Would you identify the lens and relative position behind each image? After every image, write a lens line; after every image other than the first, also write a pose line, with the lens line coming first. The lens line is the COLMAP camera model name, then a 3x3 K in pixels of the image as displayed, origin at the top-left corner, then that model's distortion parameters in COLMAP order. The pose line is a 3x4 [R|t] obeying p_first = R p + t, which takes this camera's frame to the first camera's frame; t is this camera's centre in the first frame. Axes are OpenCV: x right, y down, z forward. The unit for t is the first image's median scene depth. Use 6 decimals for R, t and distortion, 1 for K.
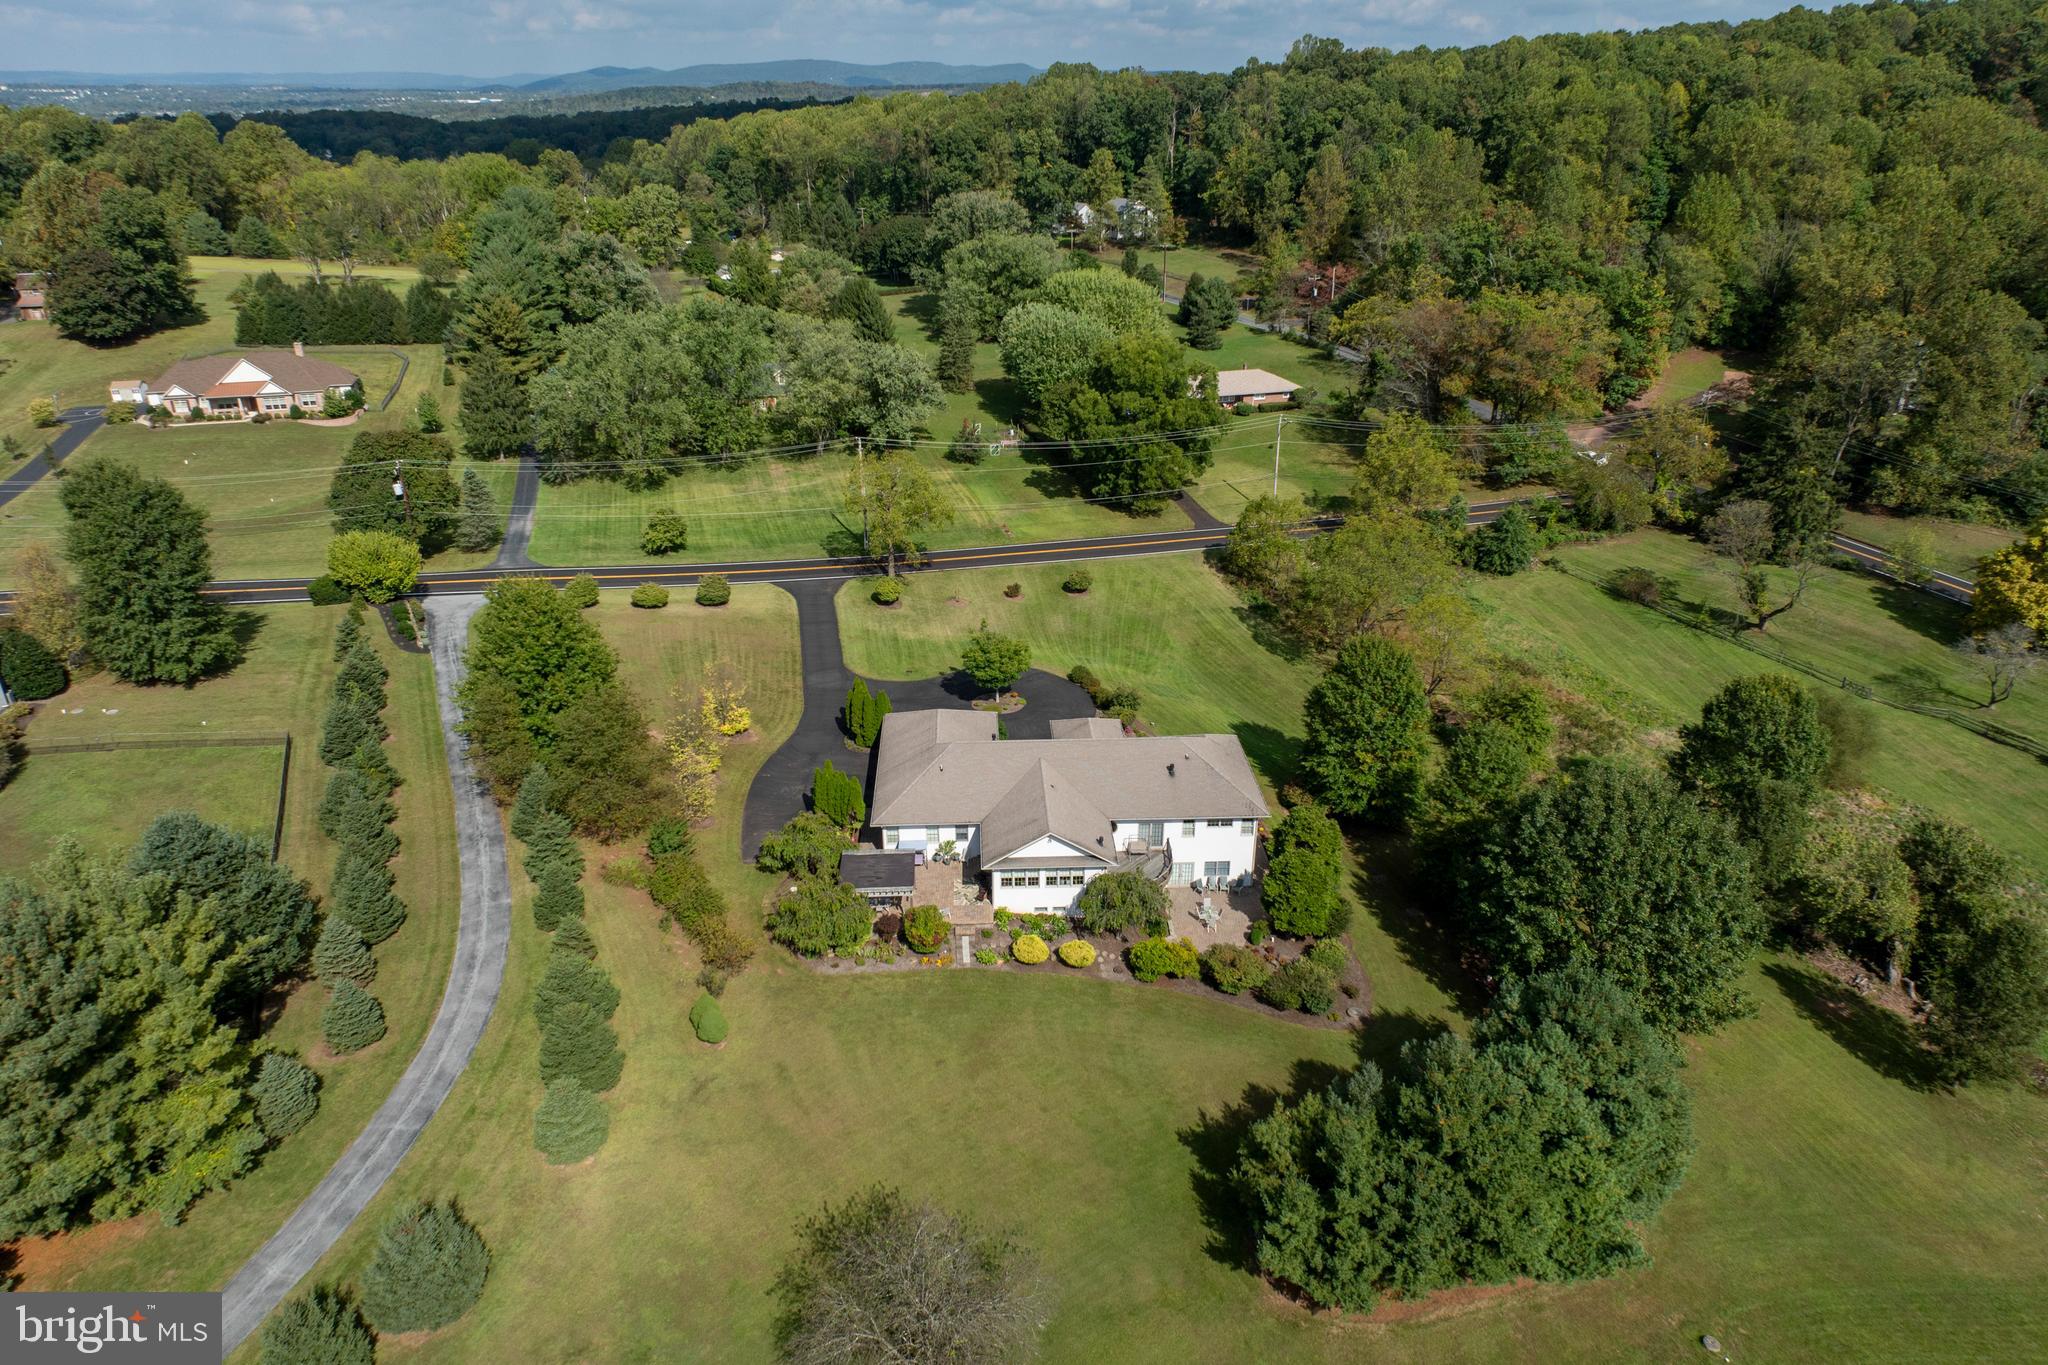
lens RADIAL K [[1266.5, 0, 1023.1], [0, 1266.5, 642.2], [0, 0, 1]] dist [-0.002765, -0.003495]
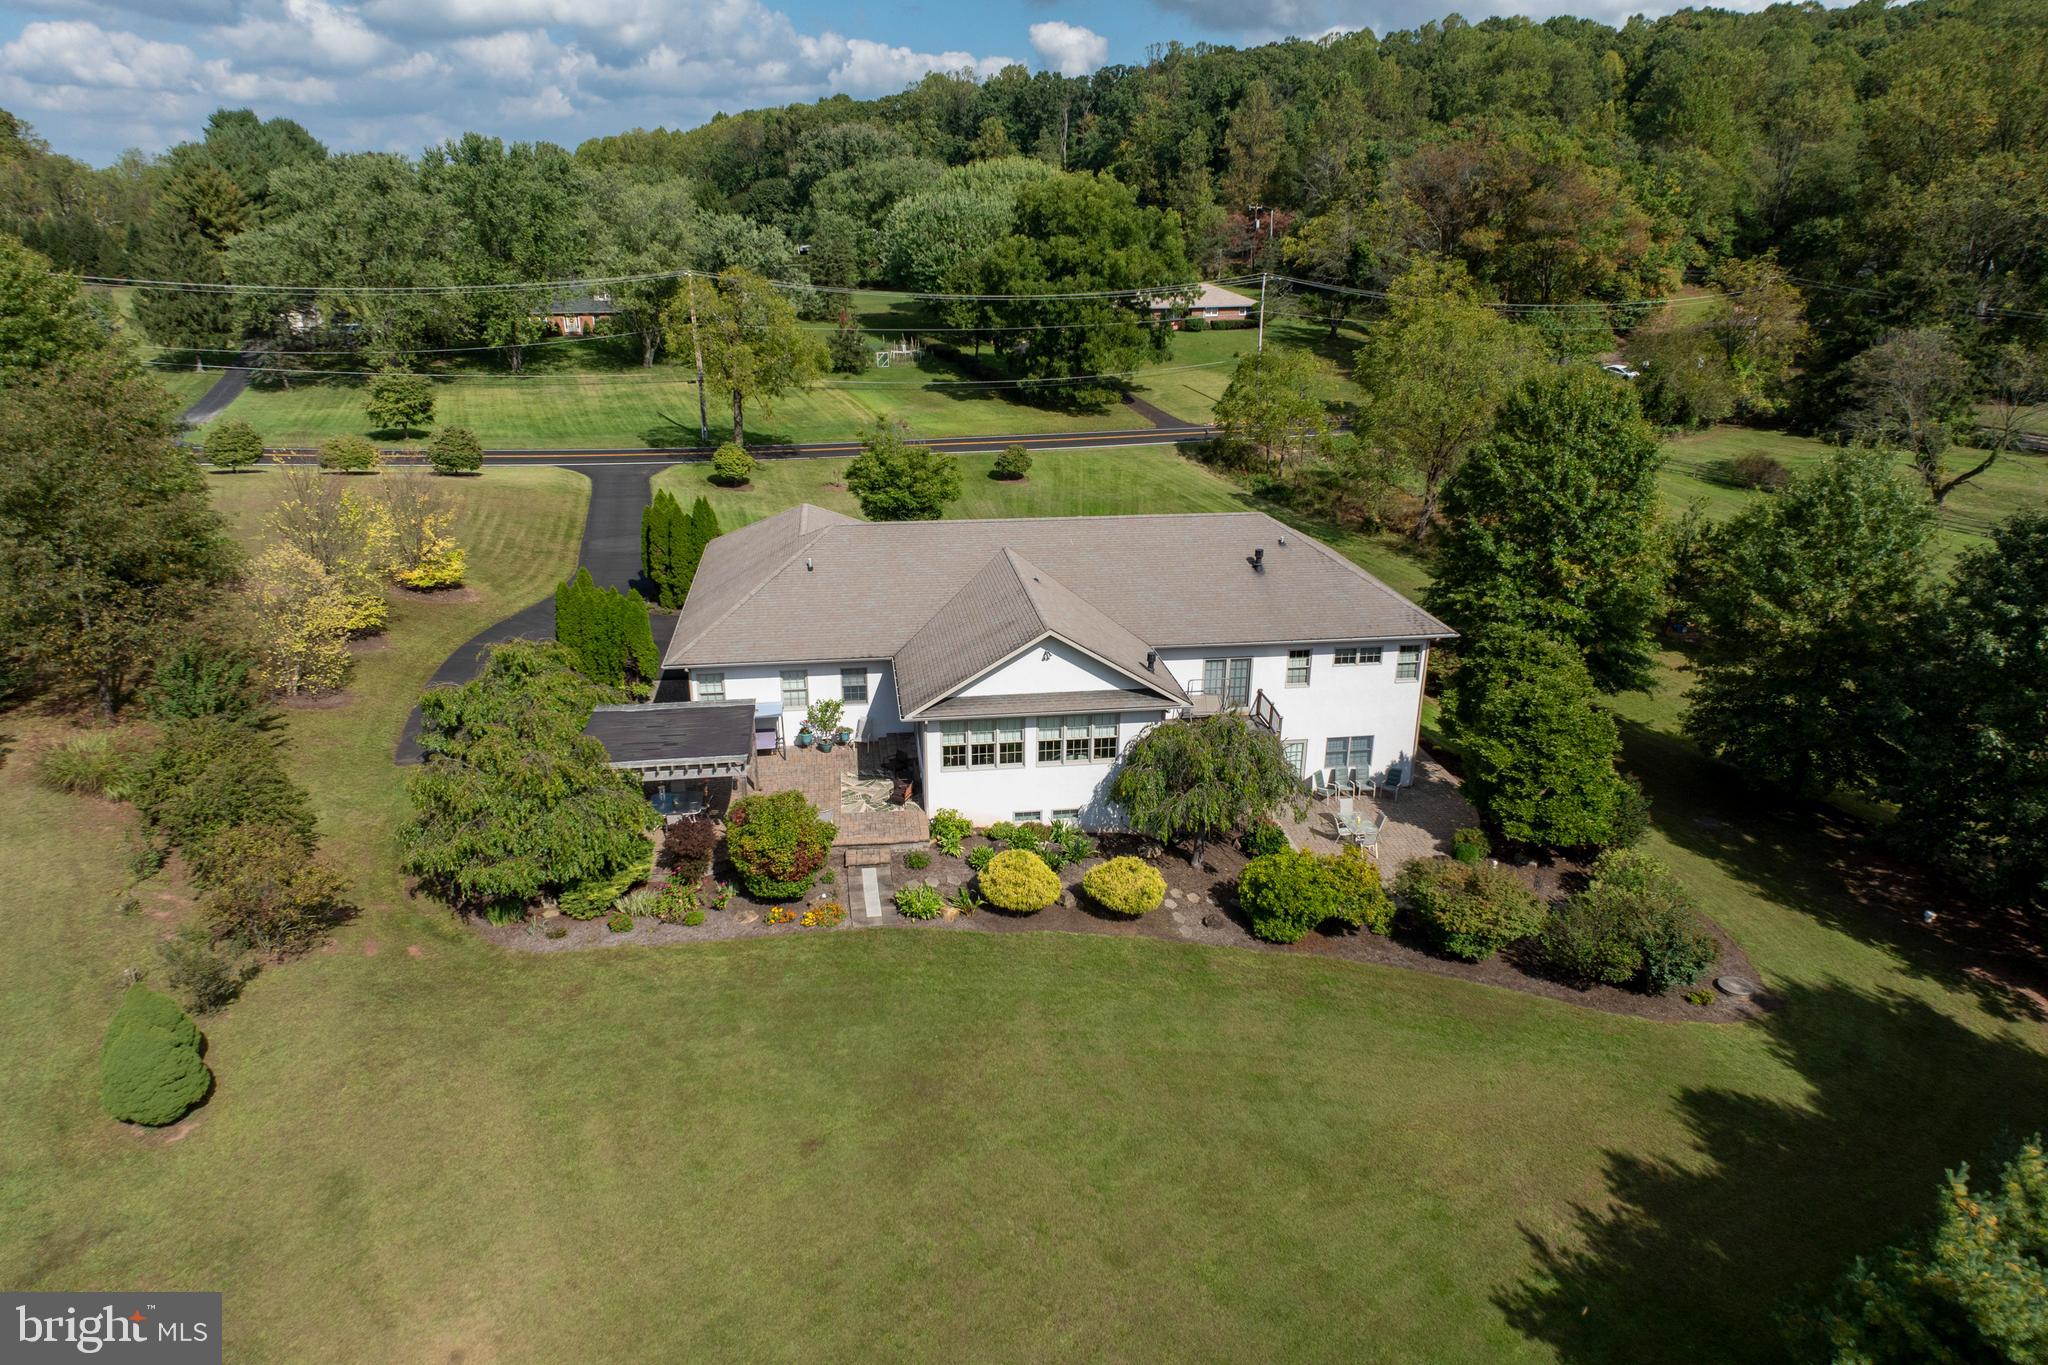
lens RADIAL K [[1266.7, 0, 1024.0], [0, 1266.7, 682.5], [0, 0, 1]] dist [-0.002112, -0.003688]
pose [[0.995327, -0.028249, 0.092337, -0.016916], [0.033135, 0.998107, -0.051808, 0.106359], [-0.090699, 0.054626, 0.994379, 0.302263]]
